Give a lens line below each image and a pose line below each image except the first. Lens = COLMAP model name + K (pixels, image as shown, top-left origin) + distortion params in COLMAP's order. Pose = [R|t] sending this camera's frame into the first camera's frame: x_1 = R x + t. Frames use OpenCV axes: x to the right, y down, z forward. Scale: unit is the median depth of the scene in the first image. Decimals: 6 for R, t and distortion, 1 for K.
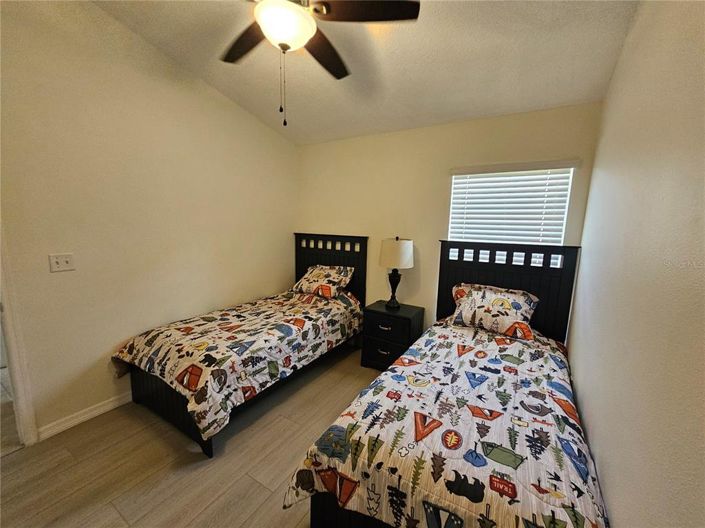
lens RADIAL K [[290.2, 0, 348.8], [0, 290.2, 267.1], [0, 0, 1]] dist [-0.002082, 0.000034]
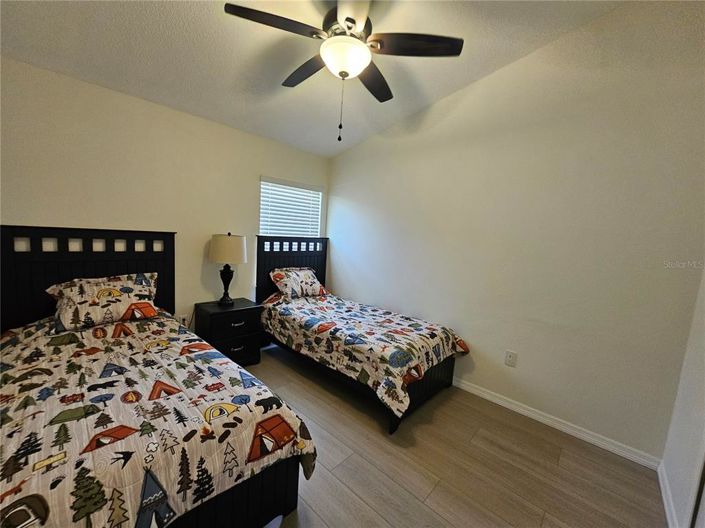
lens RADIAL K [[290.2, 0, 348.8], [0, 290.2, 267.1], [0, 0, 1]] dist [-0.002082, 0.000034]
pose [[0.184238, -0.127778, 0.974540, -0.868849], [0.087716, 0.989695, 0.113183, -0.074932], [-0.978960, 0.064631, 0.193547, 0.481080]]
